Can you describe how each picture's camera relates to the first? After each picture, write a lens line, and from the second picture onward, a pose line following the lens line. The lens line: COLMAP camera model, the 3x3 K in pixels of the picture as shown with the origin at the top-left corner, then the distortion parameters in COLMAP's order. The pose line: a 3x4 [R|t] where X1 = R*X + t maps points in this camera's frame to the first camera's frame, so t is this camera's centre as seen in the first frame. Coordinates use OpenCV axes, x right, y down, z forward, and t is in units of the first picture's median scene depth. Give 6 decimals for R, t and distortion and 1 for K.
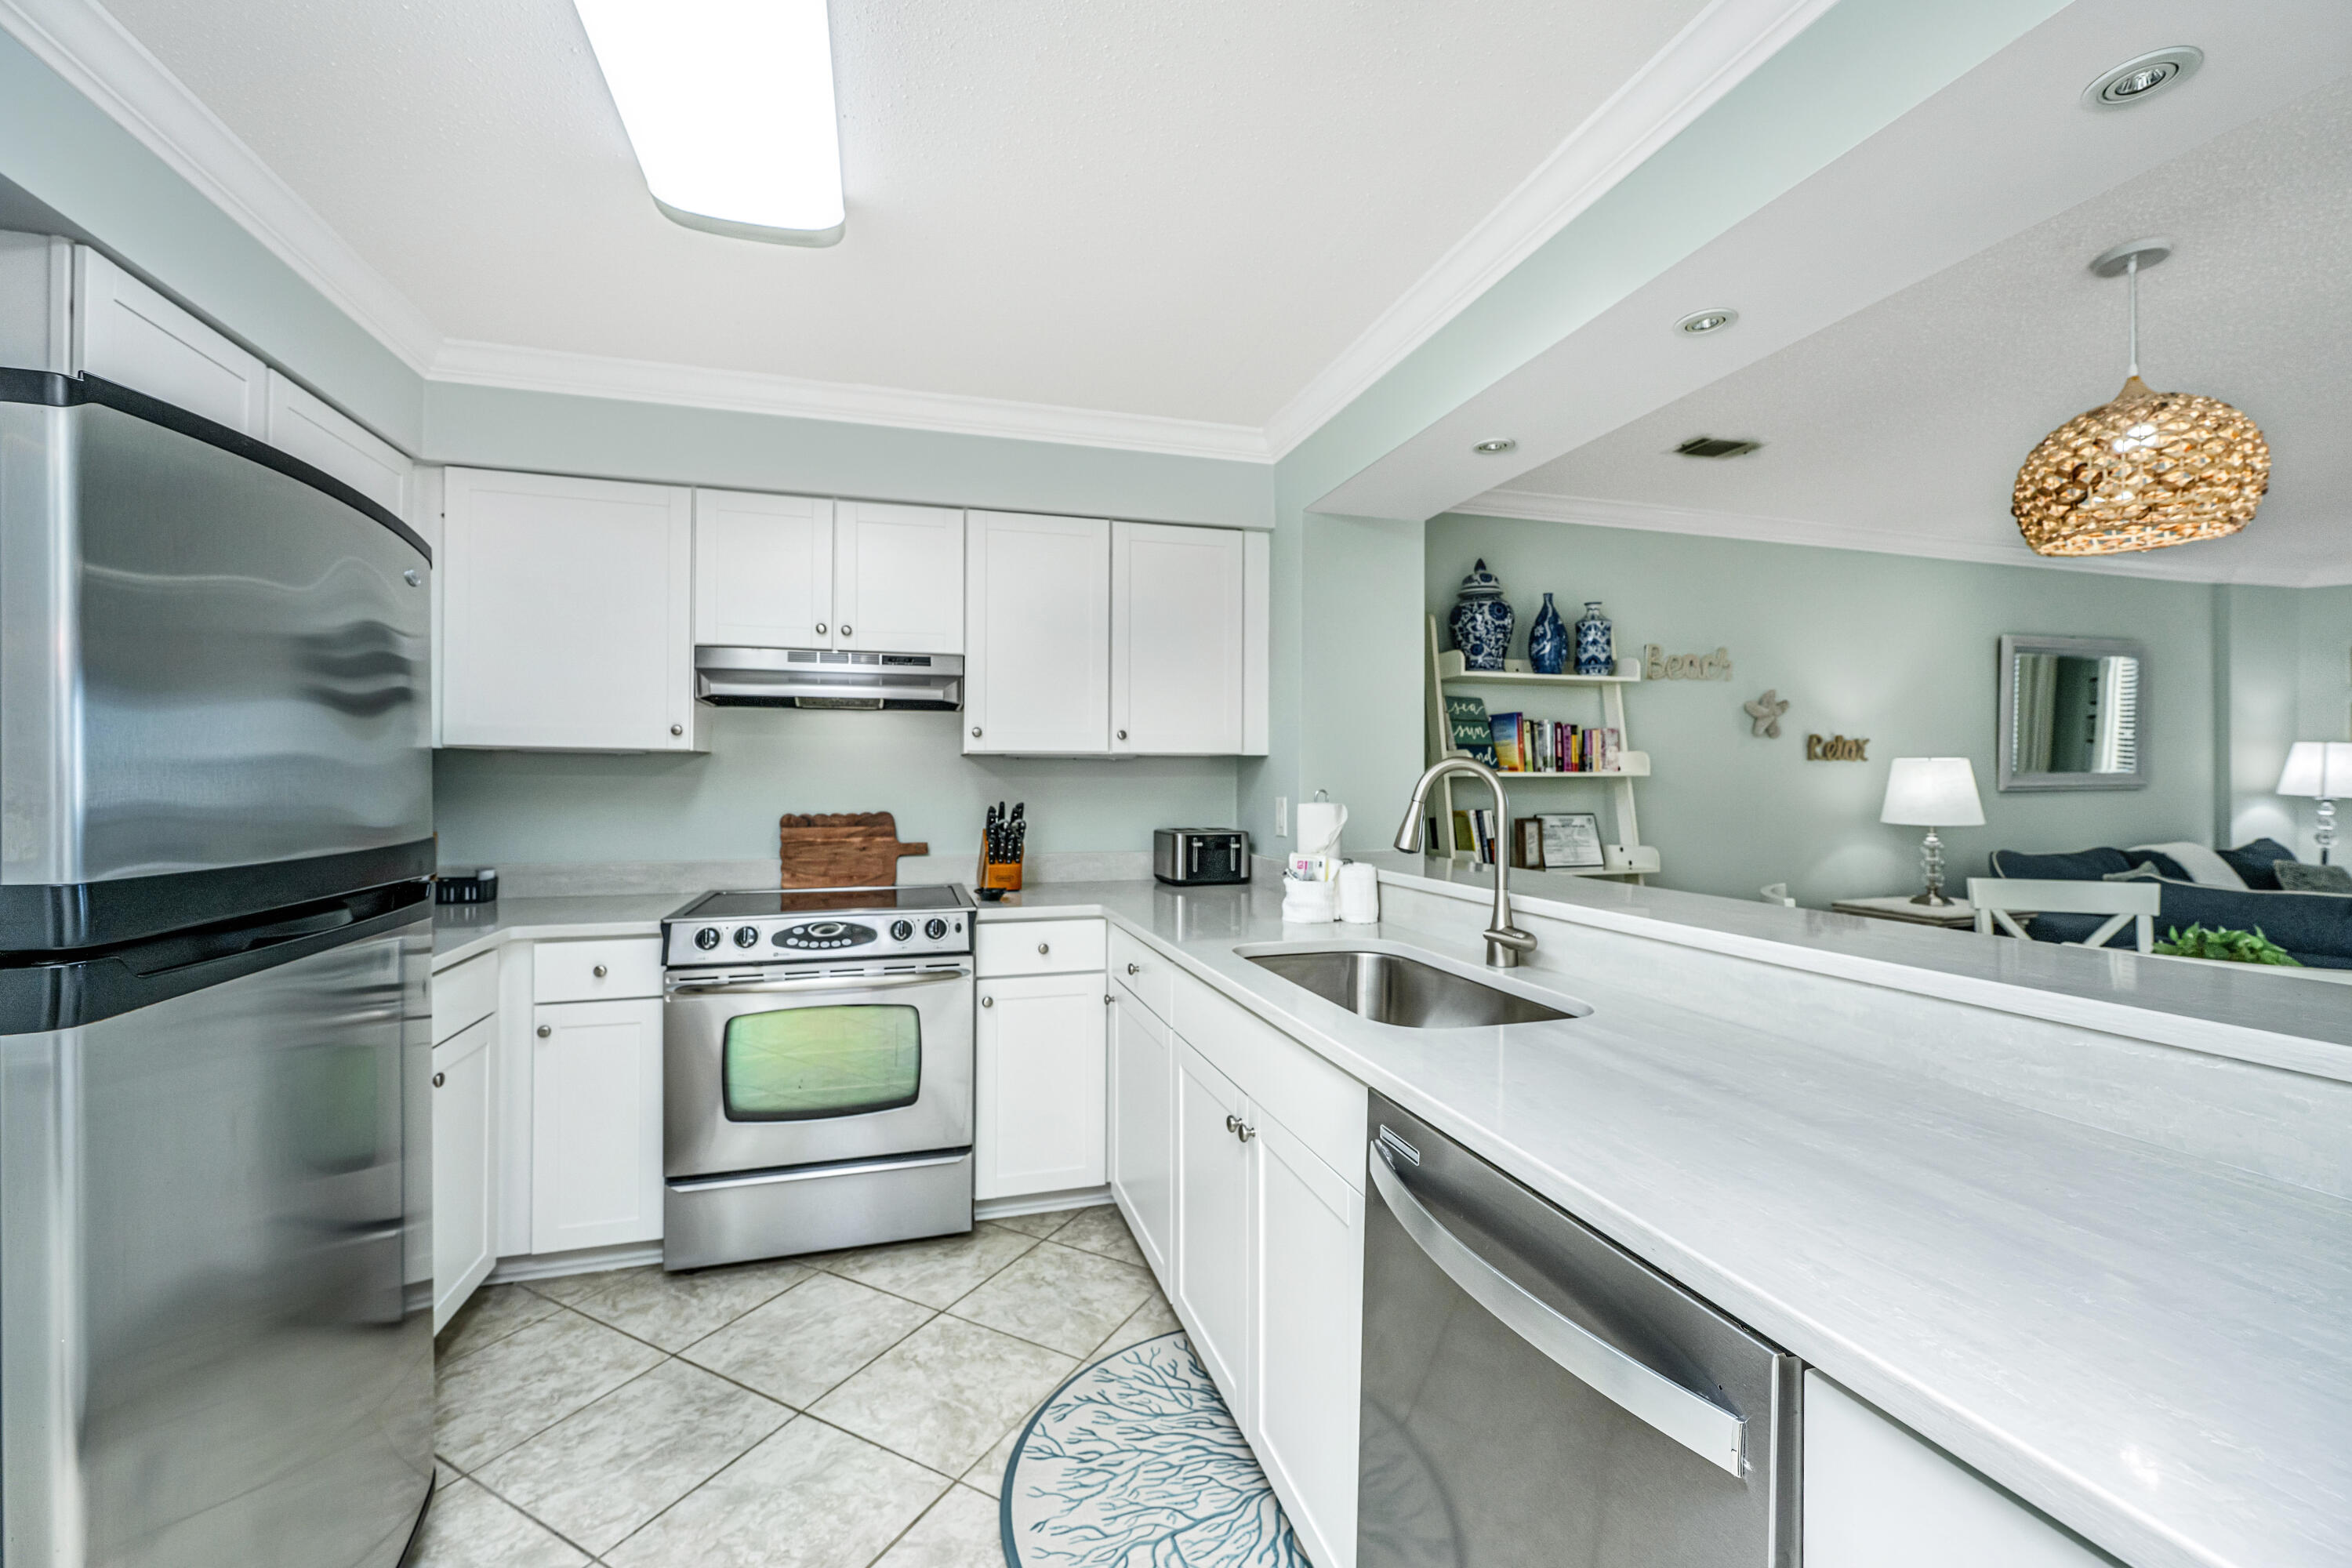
lens RADIAL K [[964.9, 0, 1190.9], [0, 964.9, 781.6], [0, 0, 1]] dist [-0.001858, -0.000360]
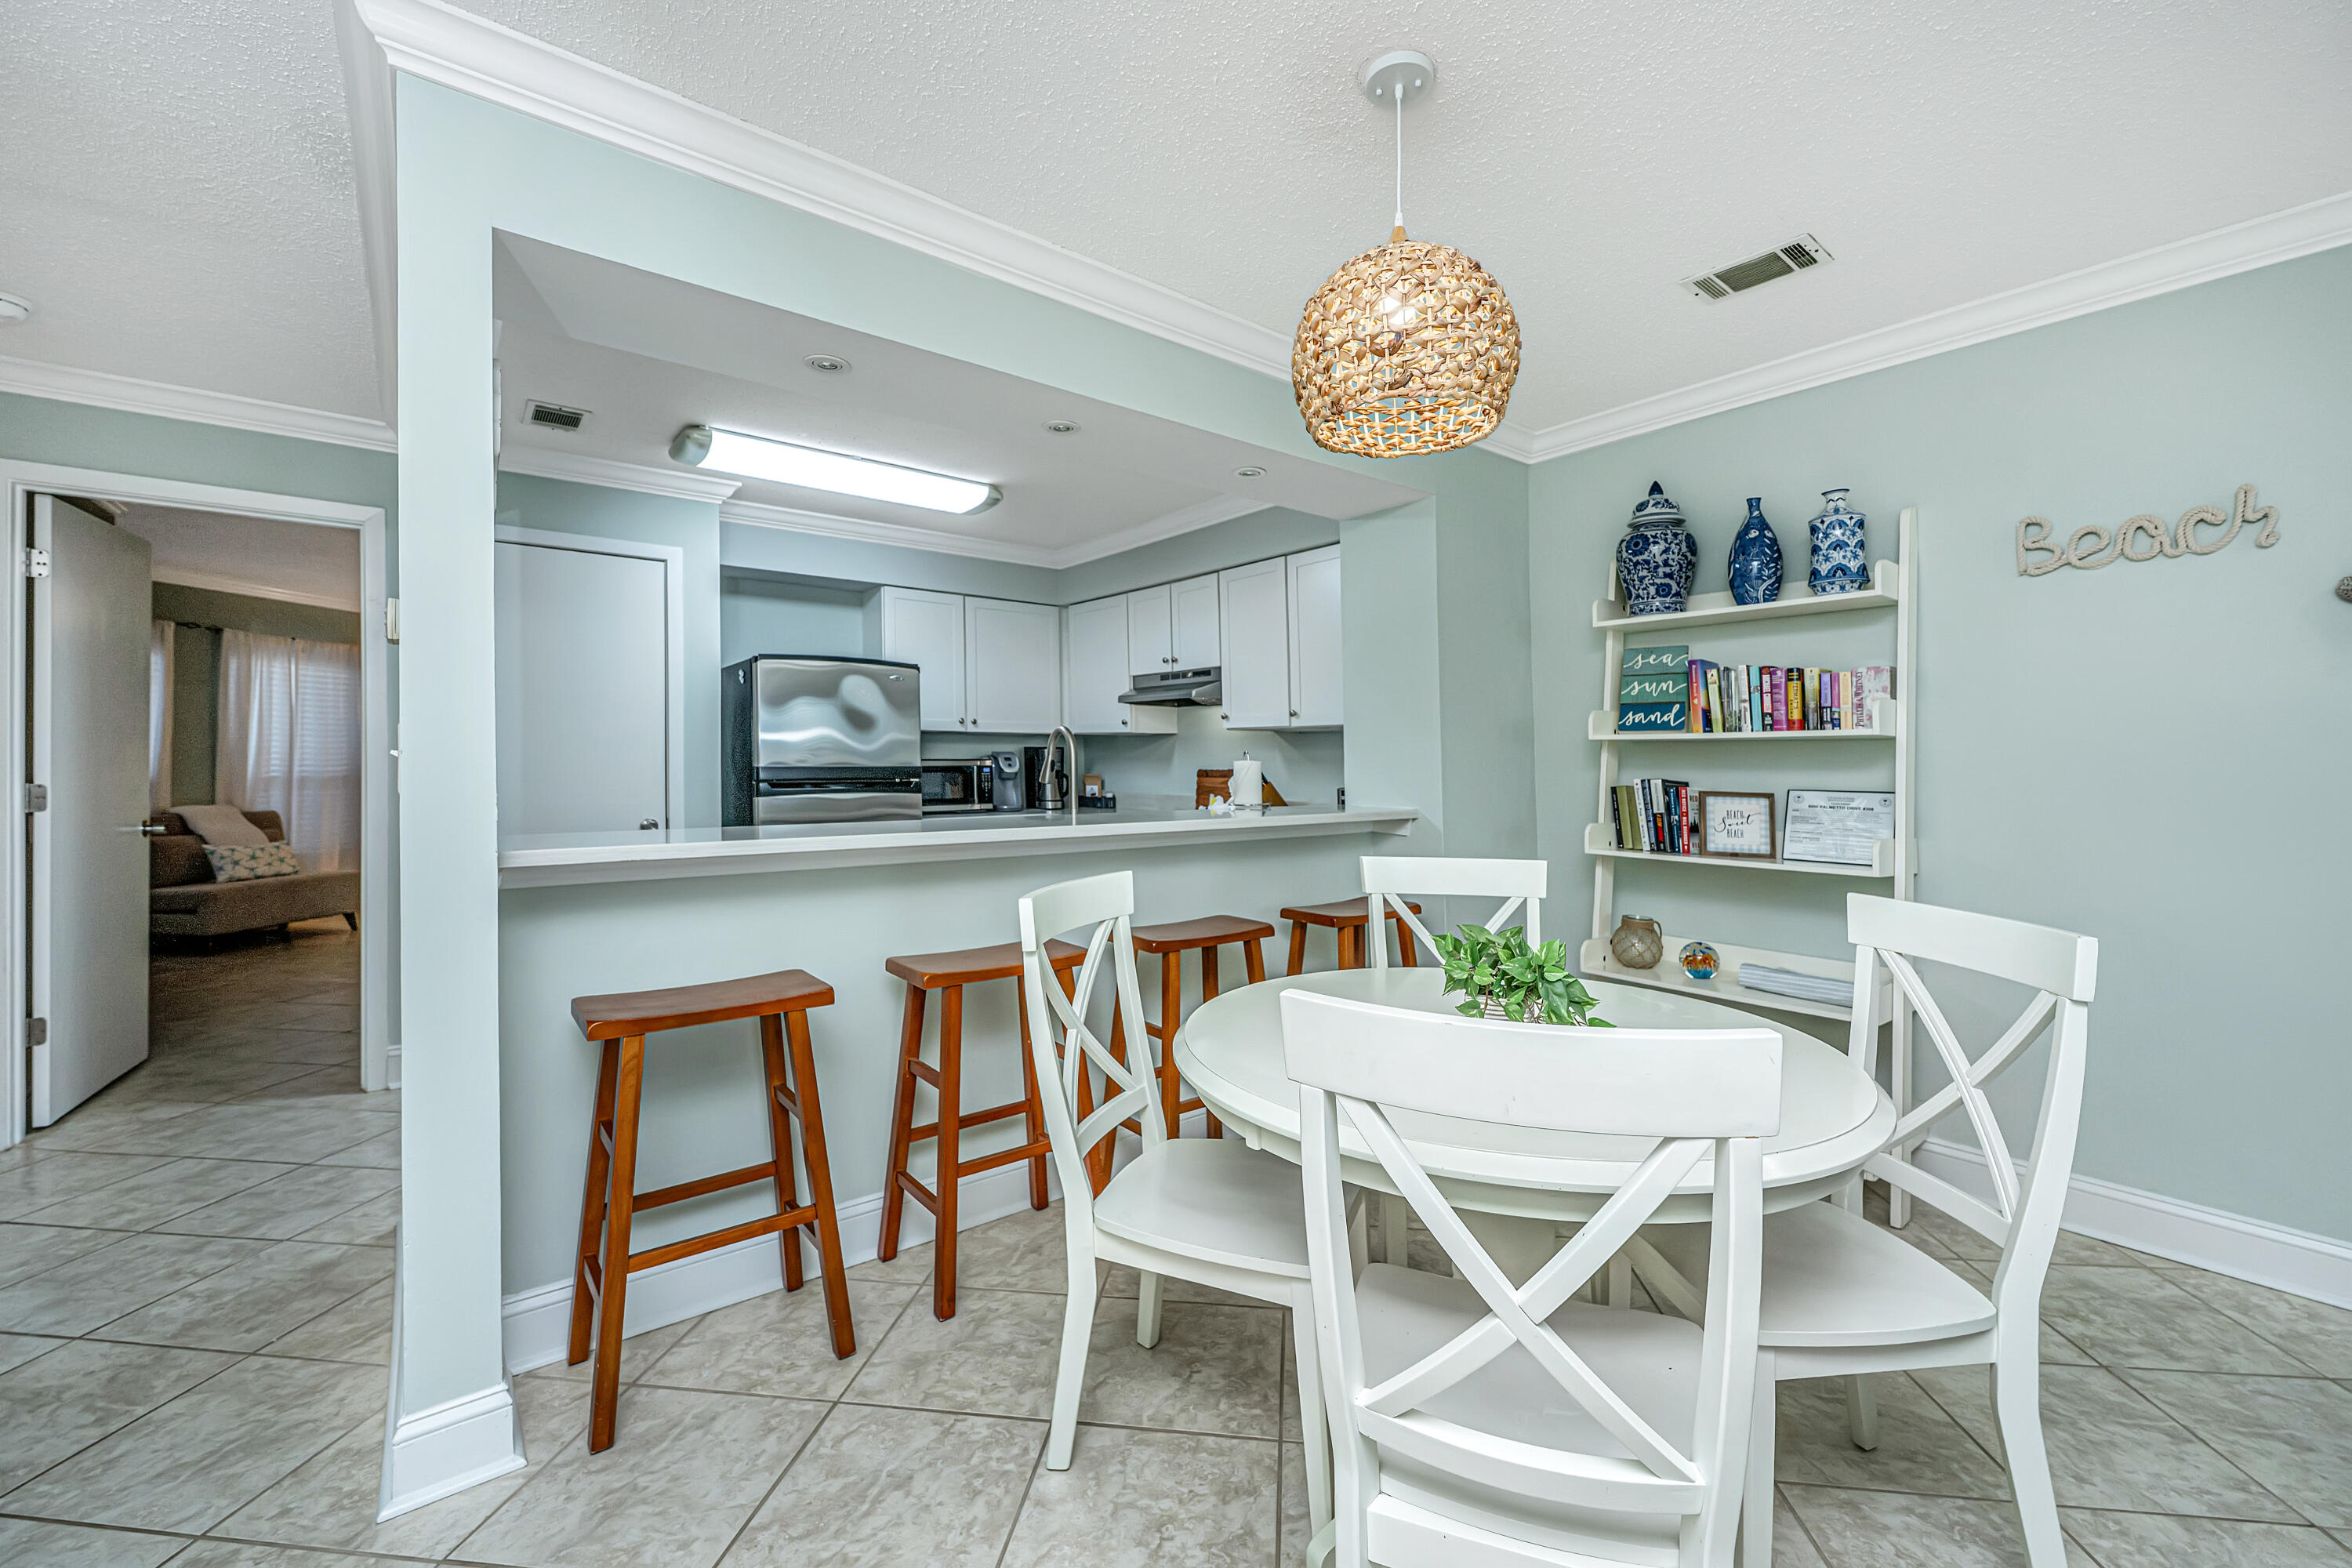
lens RADIAL K [[964.9, 0, 1192.0], [0, 964.9, 754.8], [0, 0, 1]] dist [-0.001858, -0.000360]
pose [[0.367864, -0.001206, -0.929879, 1.220773], [-0.000523, 0.999999, -0.001504, 0.012433], [0.929880, 0.001039, 0.367862, 0.406548]]
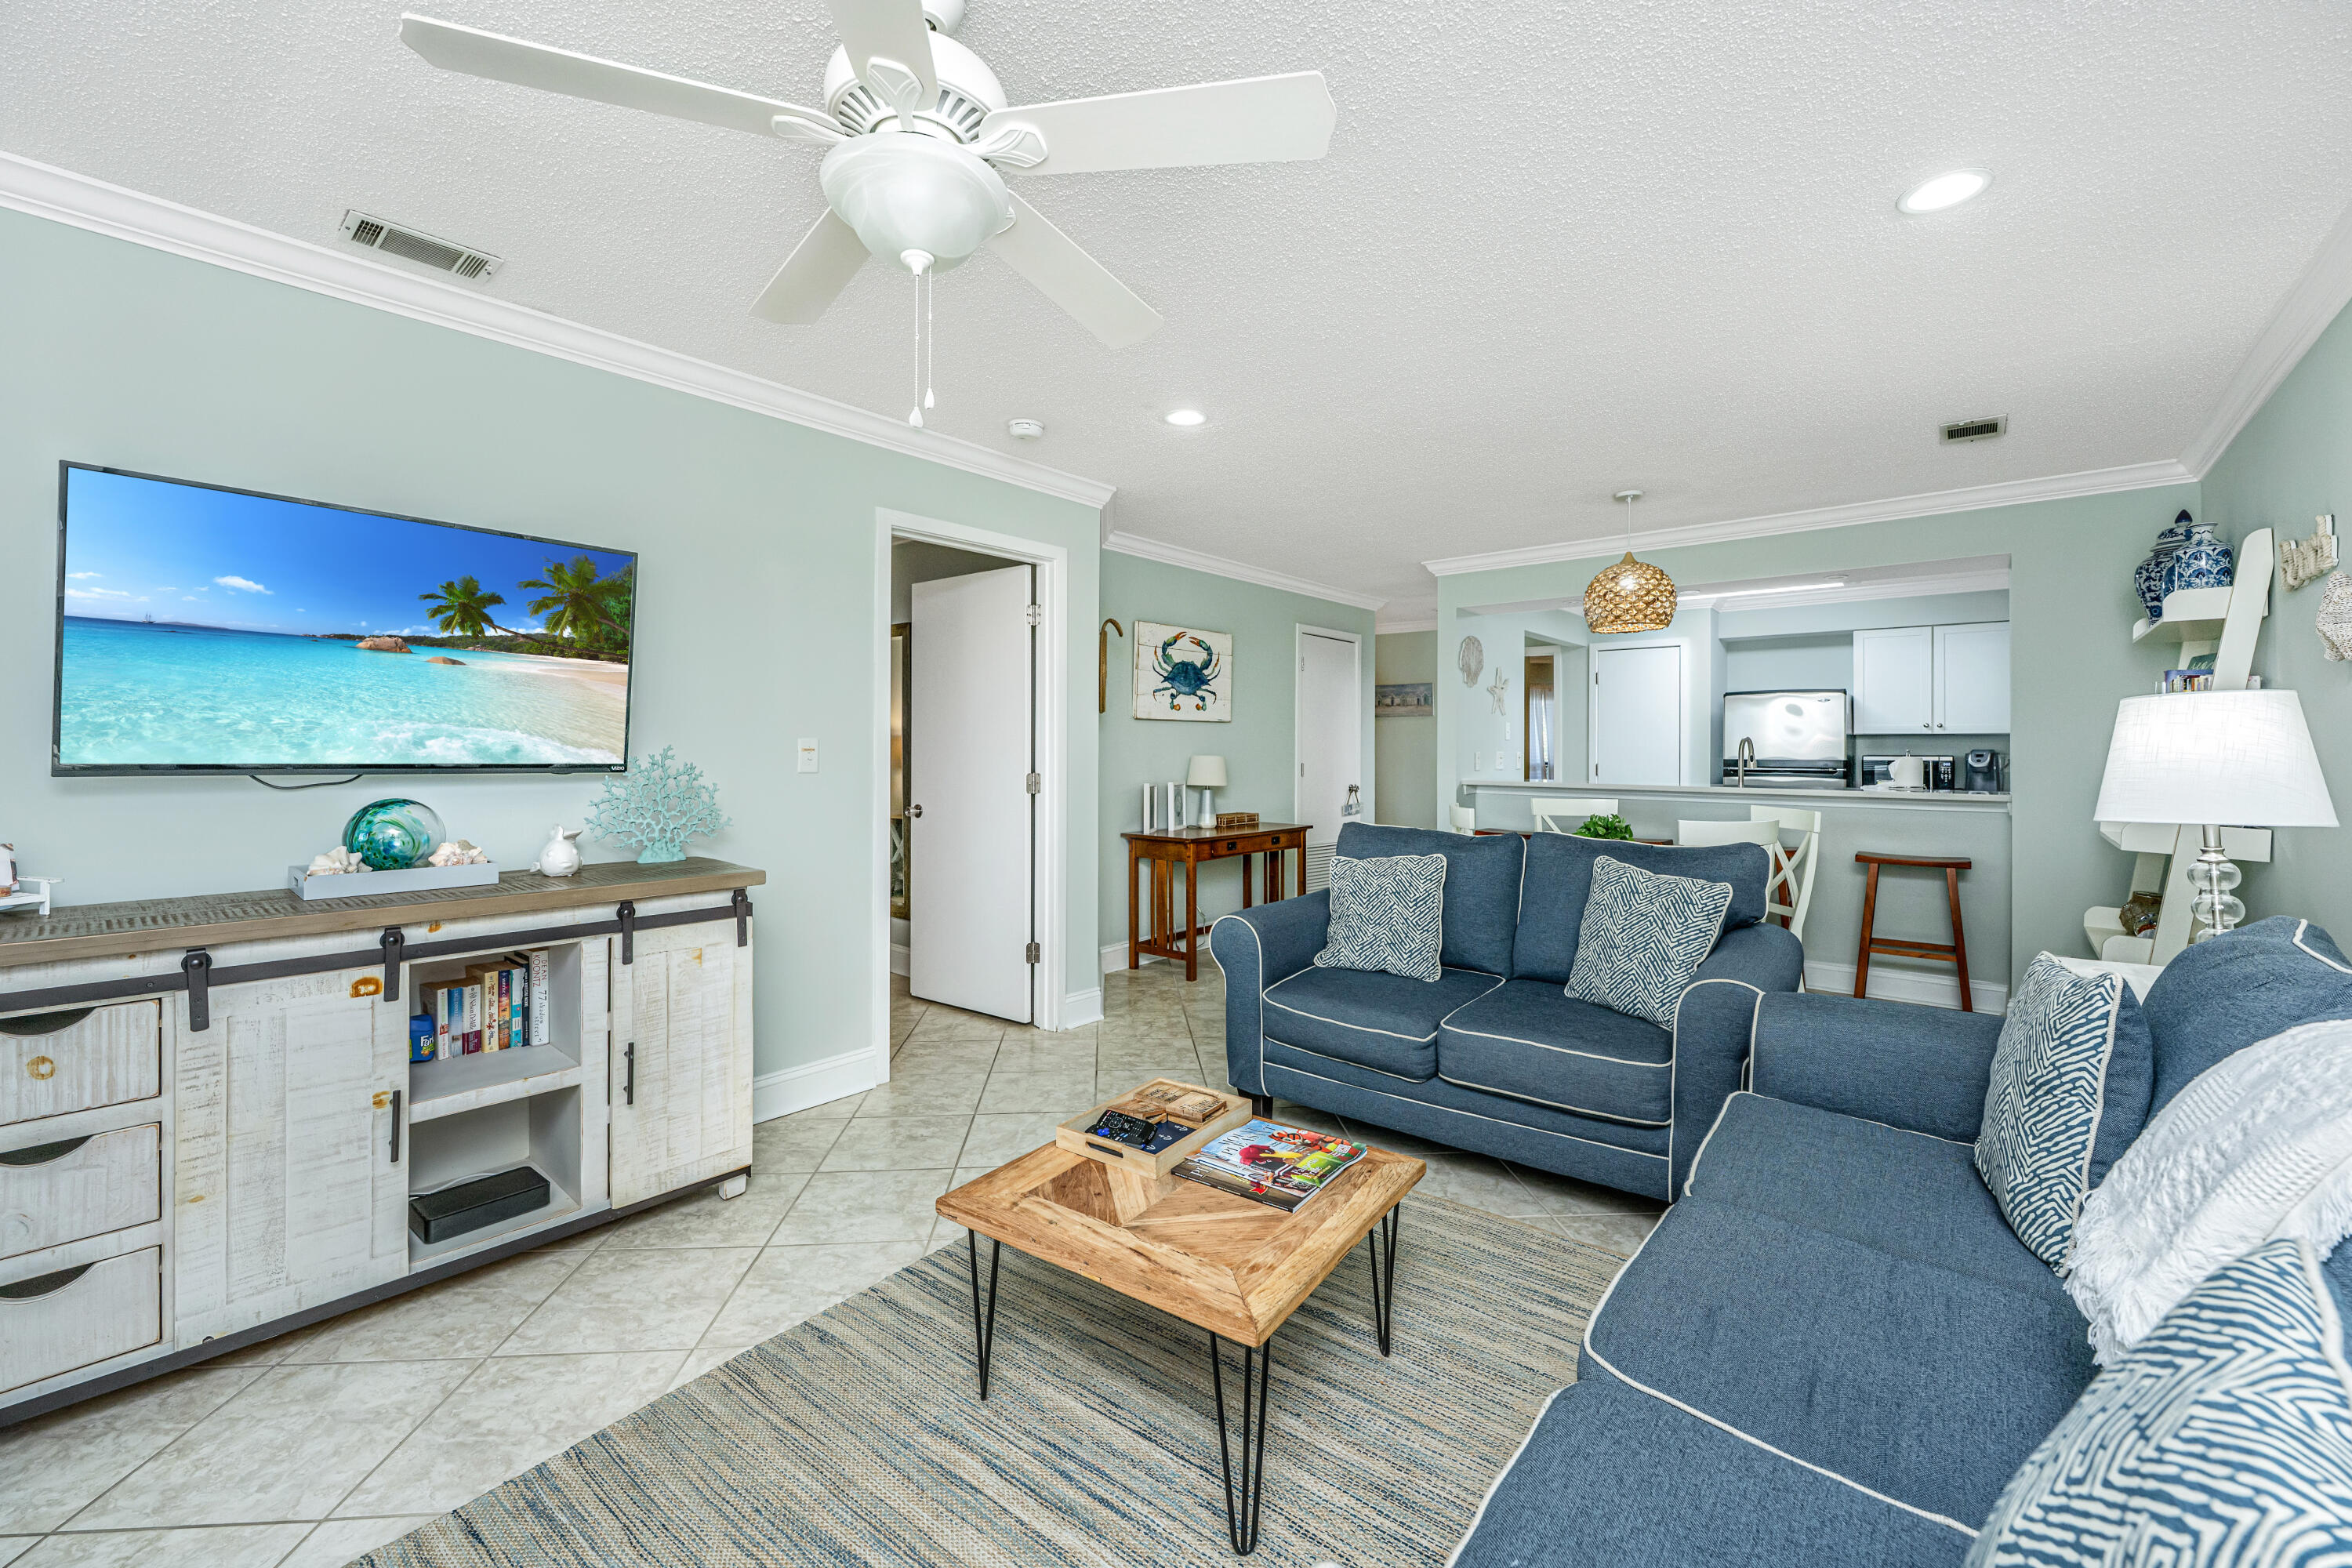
lens RADIAL K [[964.9, 0, 1191.9], [0, 964.9, 734.1], [0, 0, 1]] dist [-0.001858, -0.000360]
pose [[-0.832979, -0.009324, -0.553226, 2.135861], [-0.000651, 0.999874, -0.015870, 0.005816], [0.553304, -0.012859, -0.832880, 1.638856]]
